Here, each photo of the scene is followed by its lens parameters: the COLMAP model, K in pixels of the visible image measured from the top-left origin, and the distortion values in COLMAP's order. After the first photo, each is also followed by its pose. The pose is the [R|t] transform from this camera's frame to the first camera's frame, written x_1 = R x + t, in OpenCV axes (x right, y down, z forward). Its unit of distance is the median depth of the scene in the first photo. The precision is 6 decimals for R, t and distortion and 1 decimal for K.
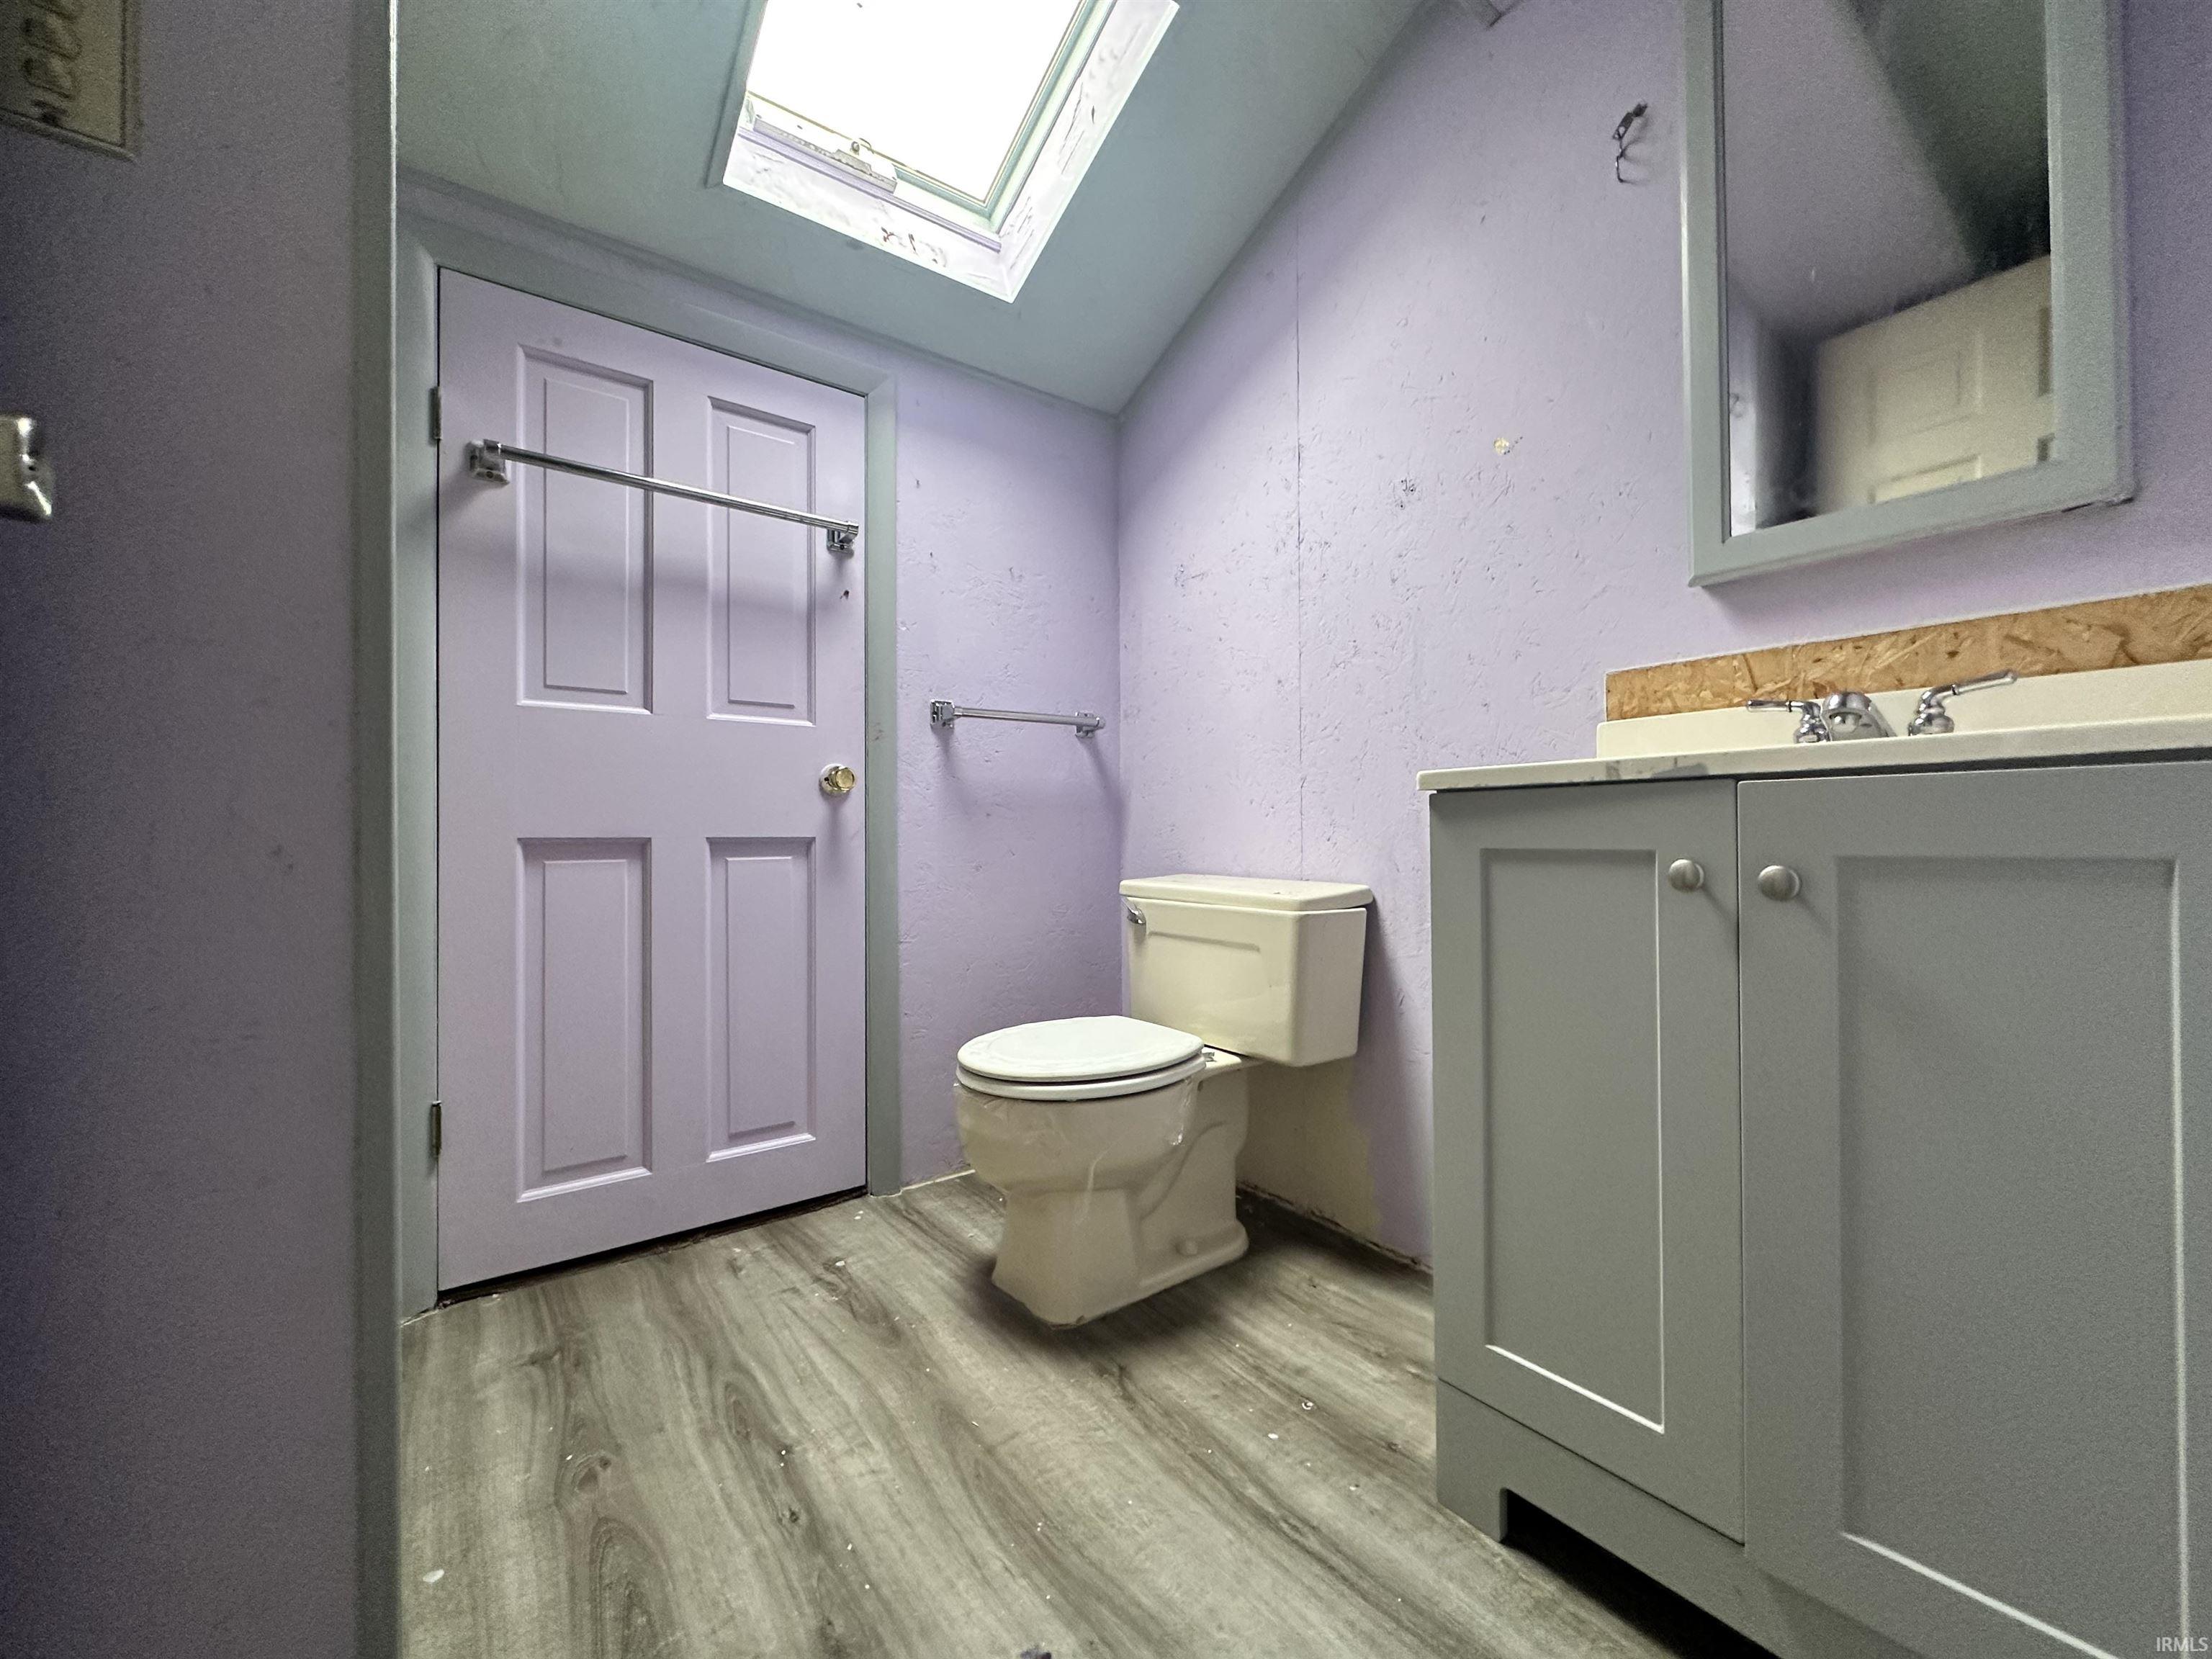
lens RADIAL K [[877.6, 0, 1108.5], [0, 877.6, 829.8], [0, 0, 1]] dist [-0.003613, -0.000033]
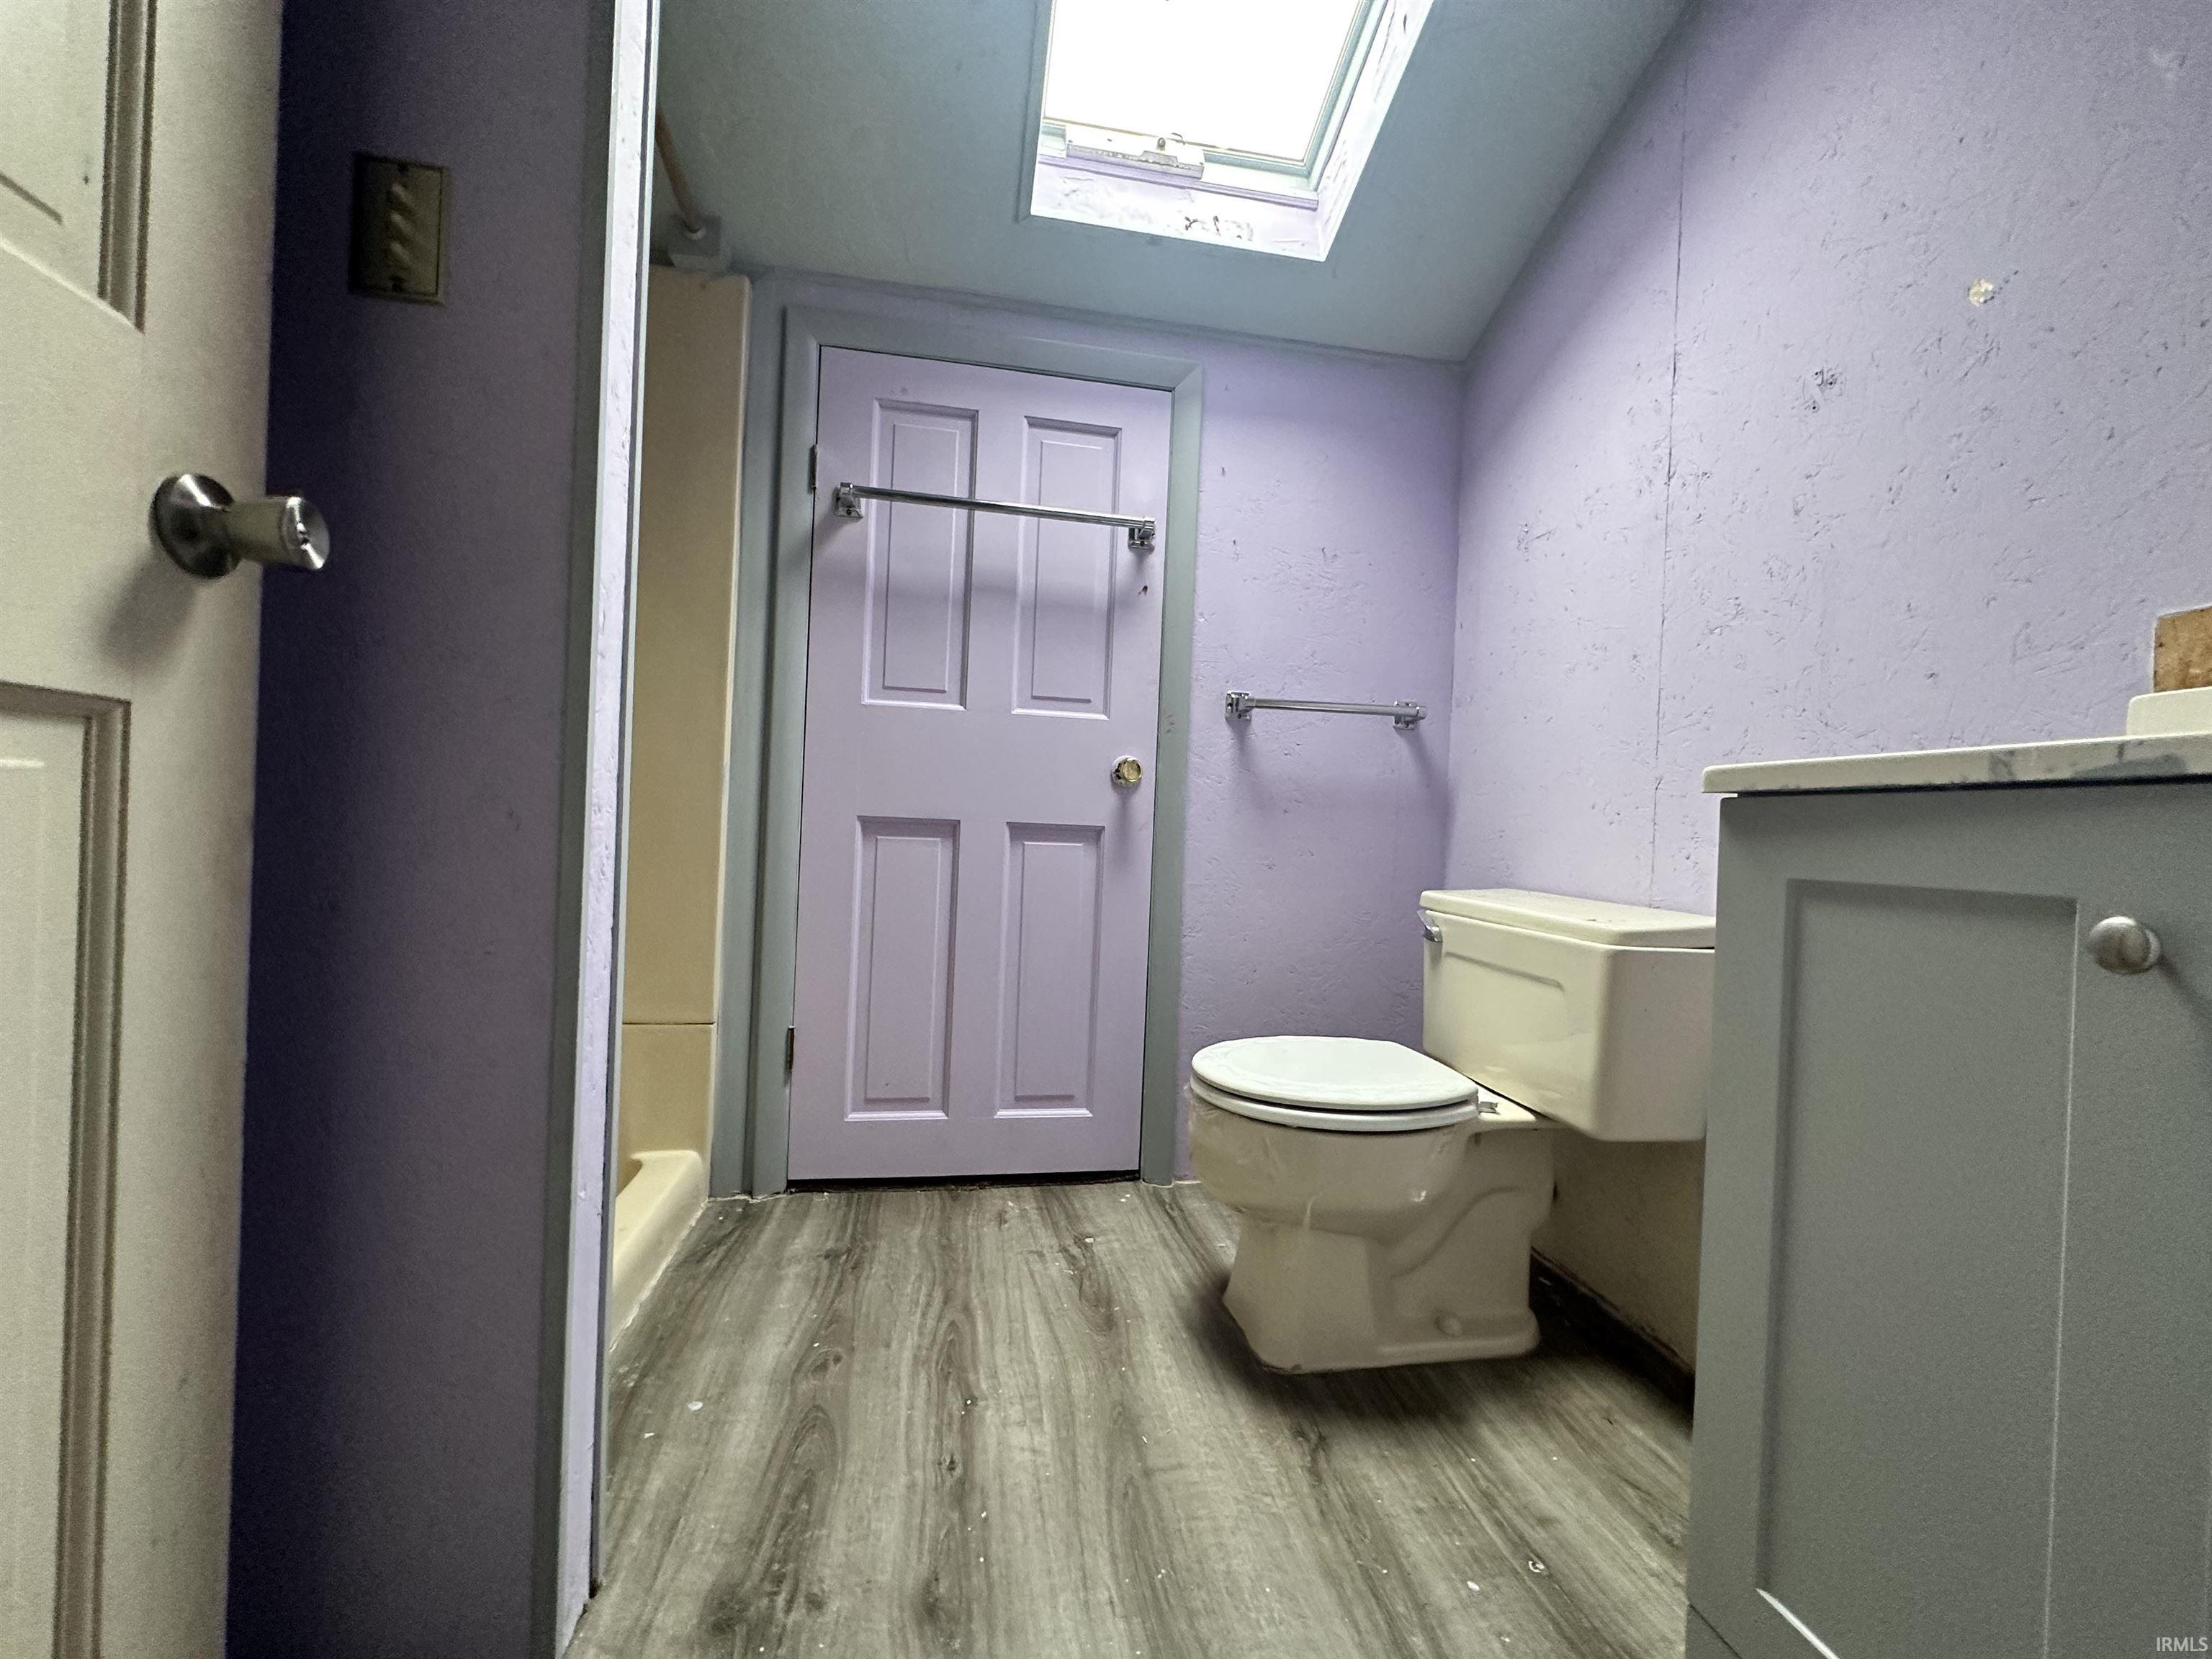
lens RADIAL K [[877.6, 0, 1105.8], [0, 877.6, 829.5], [0, 0, 1]] dist [-0.003613, -0.000033]
pose [[0.890946, 0.043889, -0.451984, 0.160404], [-0.042563, 0.999008, 0.013108, -0.001884], [0.452111, 0.007559, 0.891930, 0.087751]]
